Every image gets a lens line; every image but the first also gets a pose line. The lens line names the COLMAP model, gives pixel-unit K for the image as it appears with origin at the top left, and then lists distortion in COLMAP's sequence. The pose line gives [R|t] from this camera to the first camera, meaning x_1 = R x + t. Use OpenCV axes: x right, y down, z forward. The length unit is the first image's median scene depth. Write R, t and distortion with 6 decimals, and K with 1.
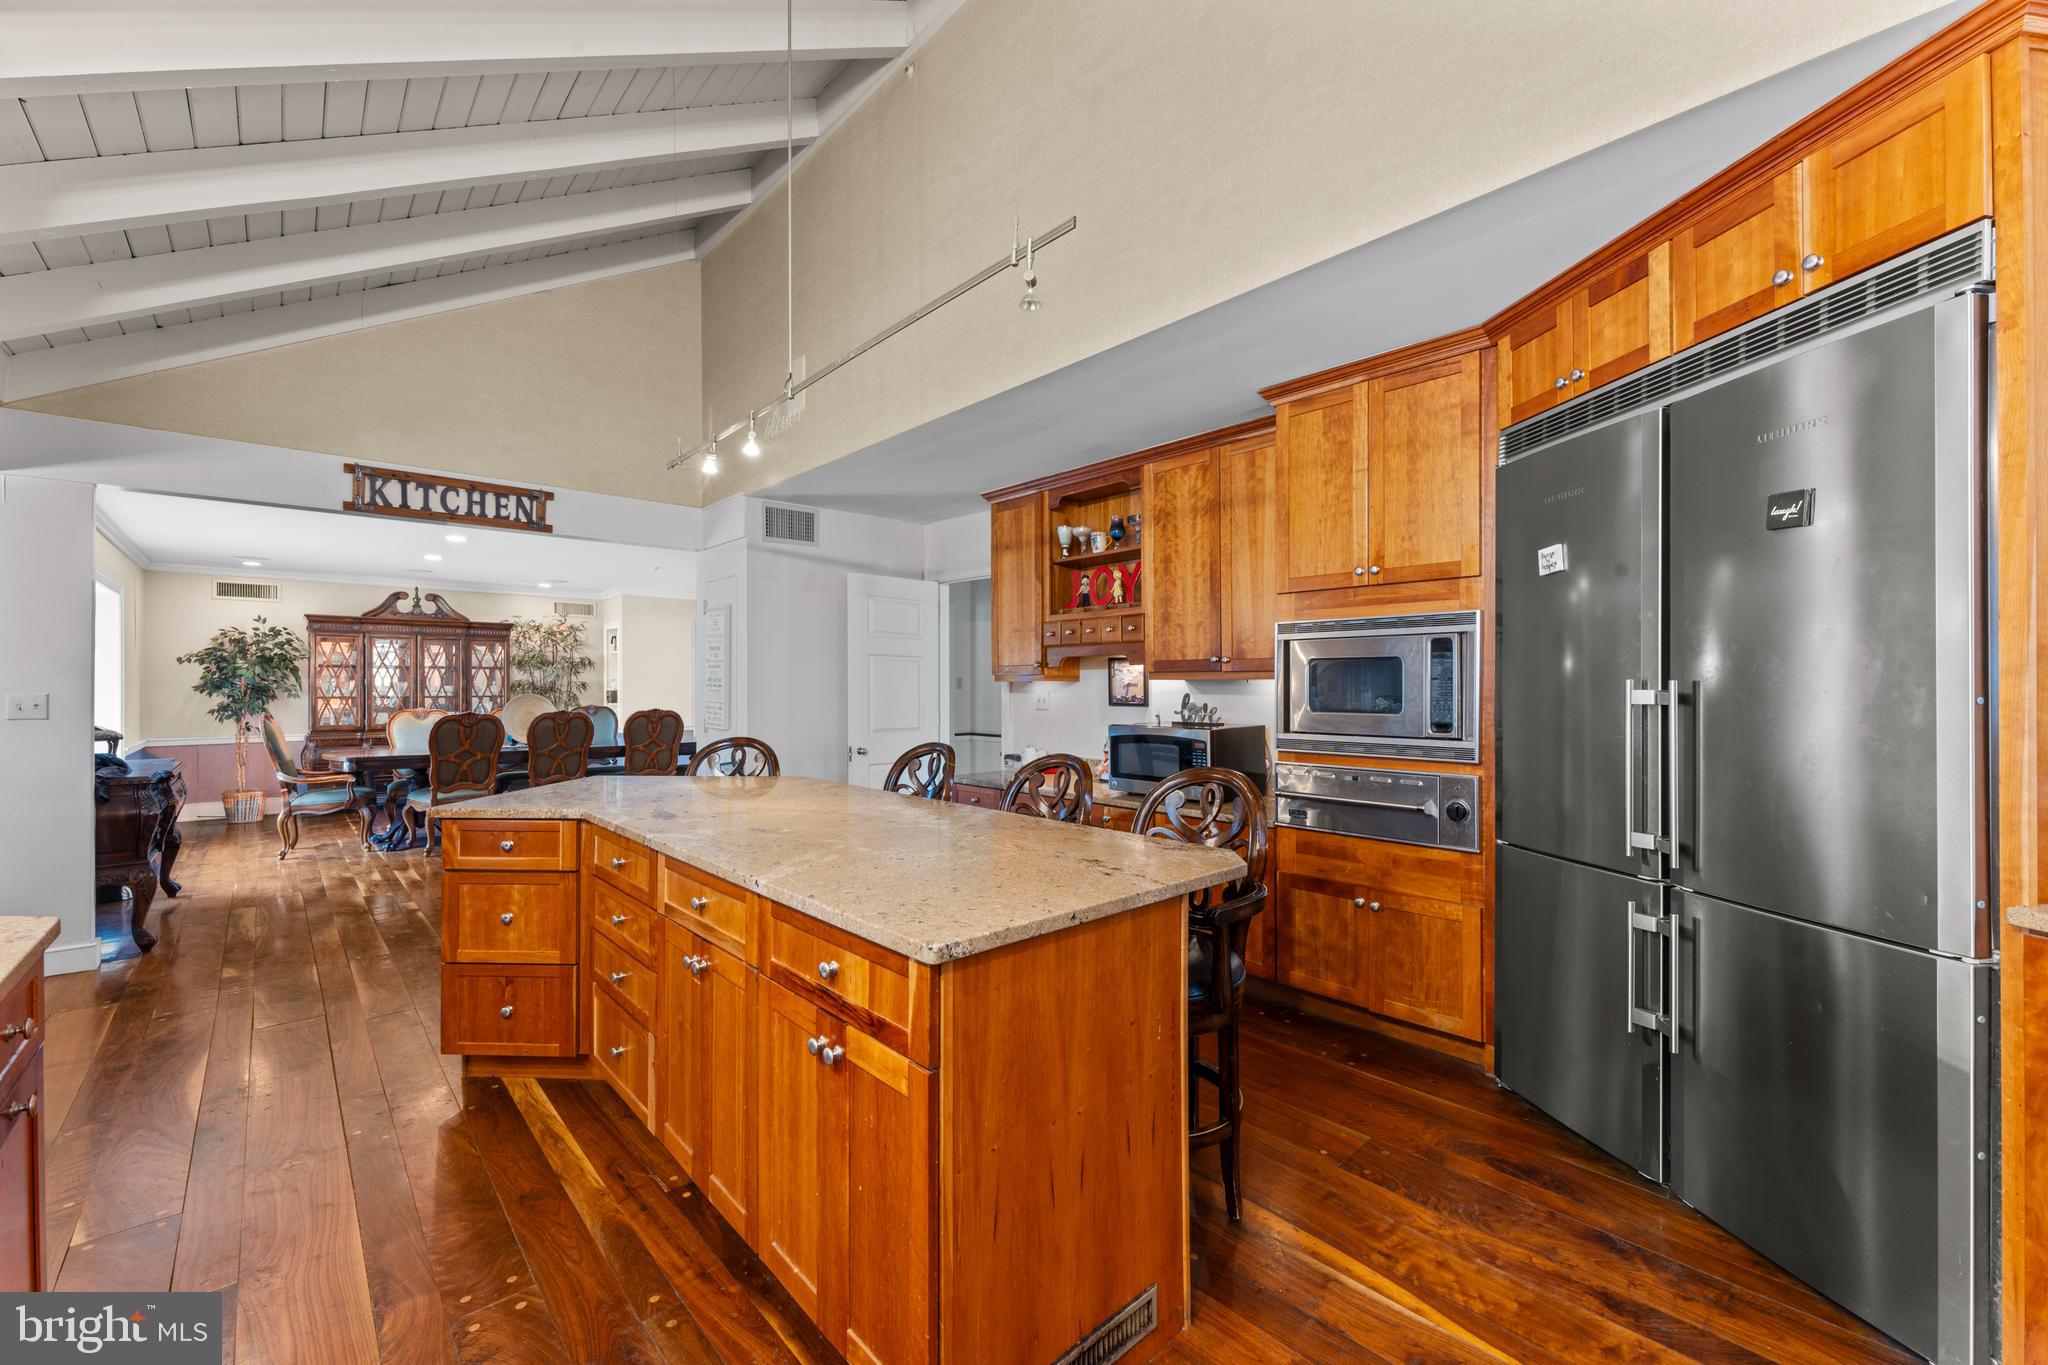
lens RADIAL K [[817.5, 0, 1019.6], [0, 817.5, 685.2], [0, 0, 1]] dist [-0.000441, -0.000037]
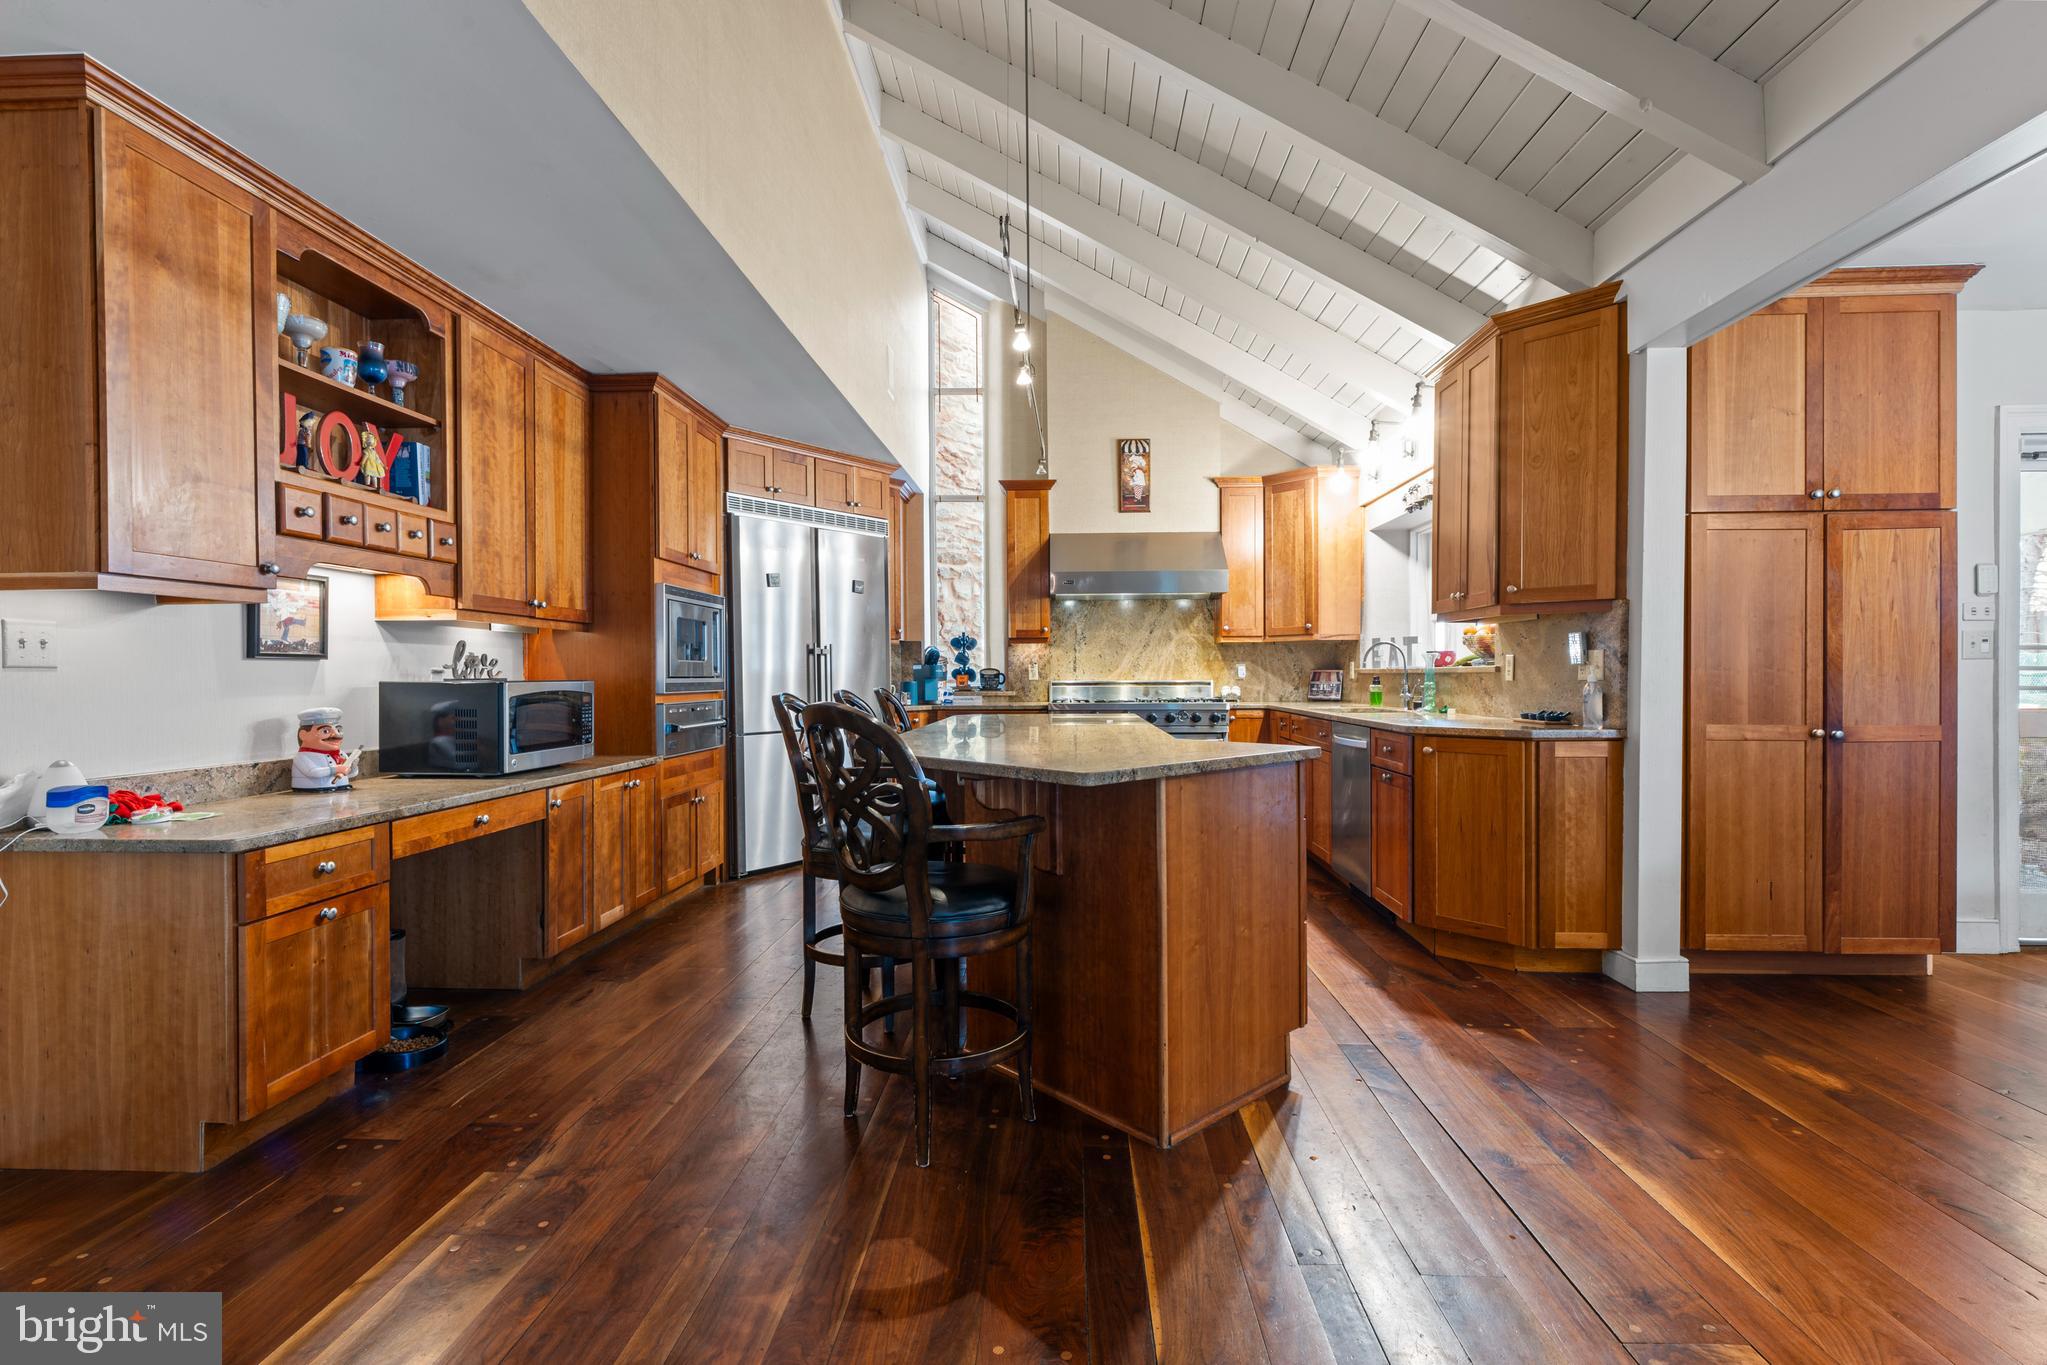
lens RADIAL K [[947.9, 0, 1023.6], [0, 947.9, 680.0], [0, 0, 1]] dist [-0.000036, 0.000000]
pose [[-0.703339, -0.002508, 0.710850, -0.796039], [0.002796, 0.999976, 0.006295, 0.043081], [-0.710849, 0.006415, -0.703316, 1.271336]]
